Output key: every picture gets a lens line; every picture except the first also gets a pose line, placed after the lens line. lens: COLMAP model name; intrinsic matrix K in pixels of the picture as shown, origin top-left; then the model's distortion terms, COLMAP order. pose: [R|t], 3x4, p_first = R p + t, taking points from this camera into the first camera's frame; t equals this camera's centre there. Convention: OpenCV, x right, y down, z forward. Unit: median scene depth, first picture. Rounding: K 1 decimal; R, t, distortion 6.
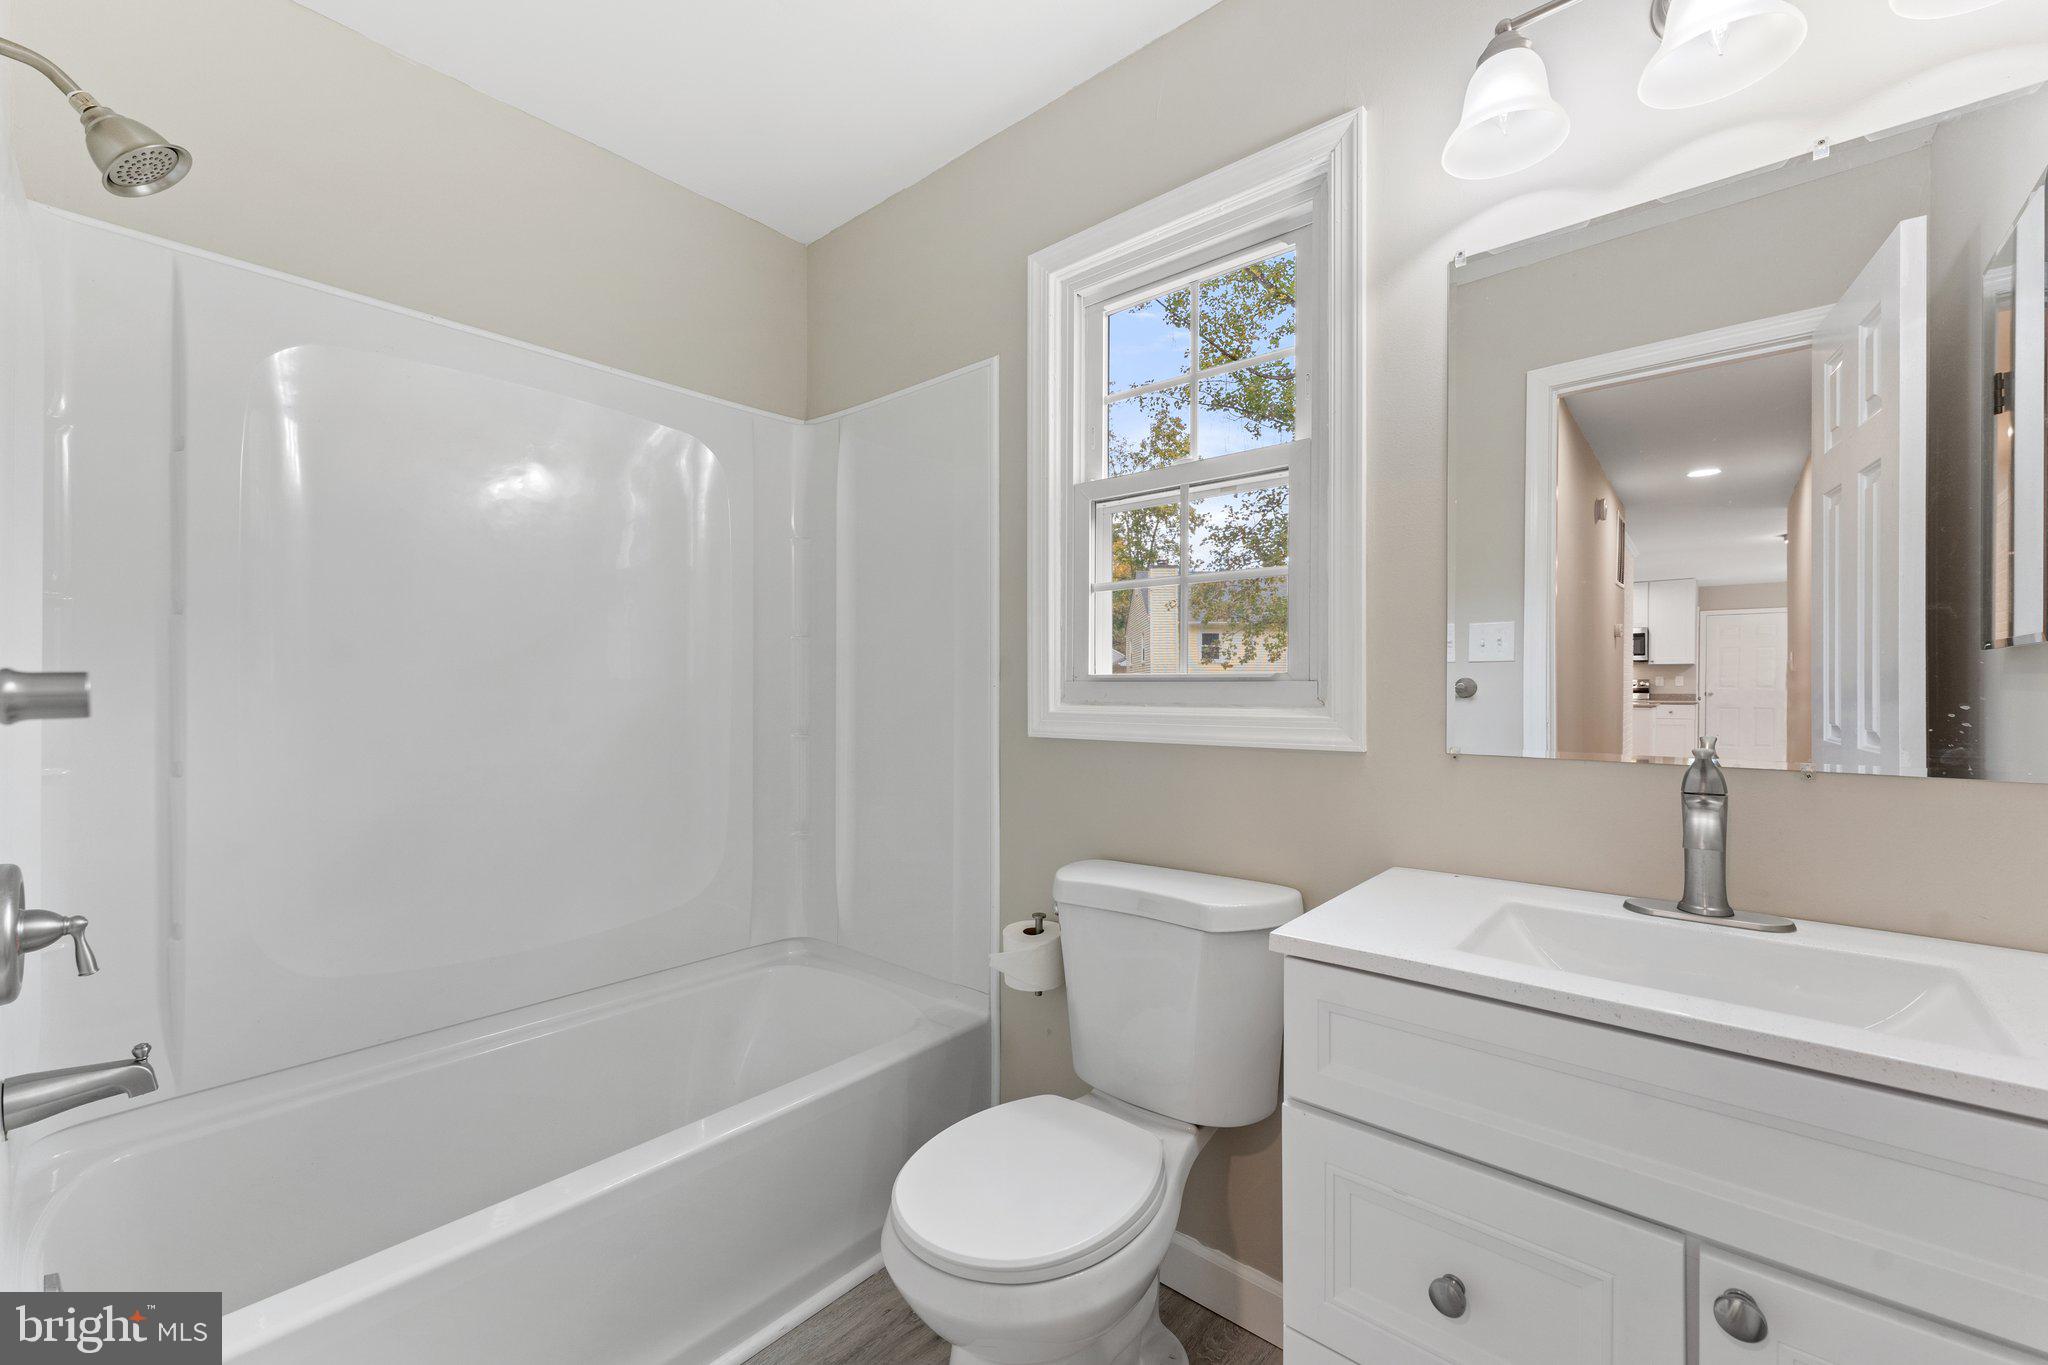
lens RADIAL K [[830.9, 0, 1018.3], [0, 830.9, 691.4], [0, 0, 1]] dist [-0.000539, -0.000448]
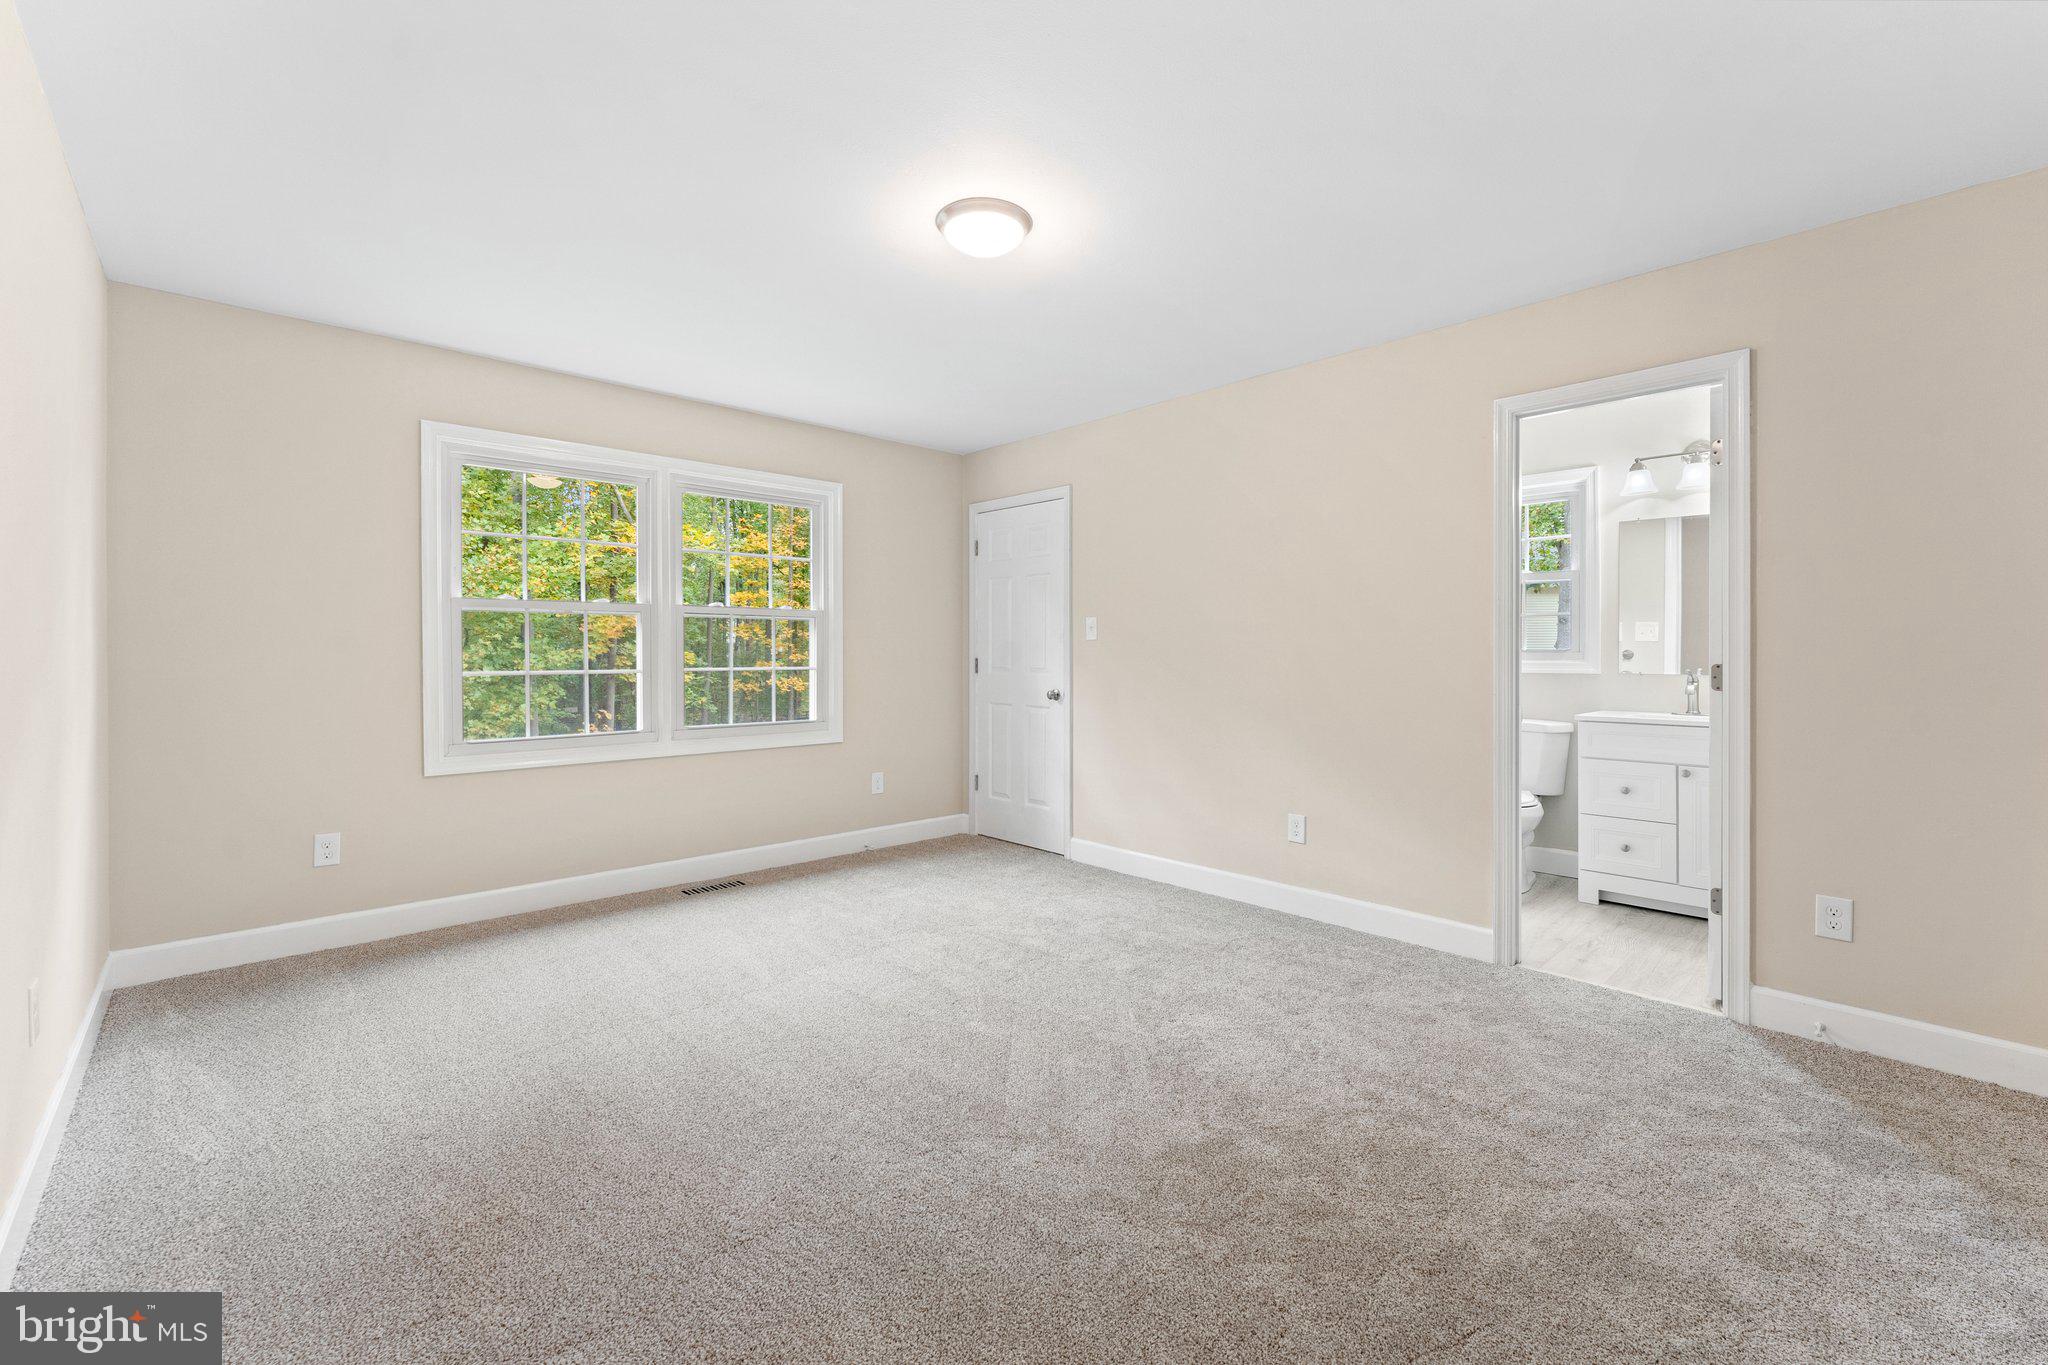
lens RADIAL K [[830.9, 0, 1027.2], [0, 830.9, 663.9], [0, 0, 1]] dist [-0.000539, -0.000448]
pose [[0.990310, 0.006720, -0.138708, -1.880253], [-0.004514, 0.999858, 0.016213, -0.013544], [0.138797, -0.015430, 0.990201, -3.533450]]
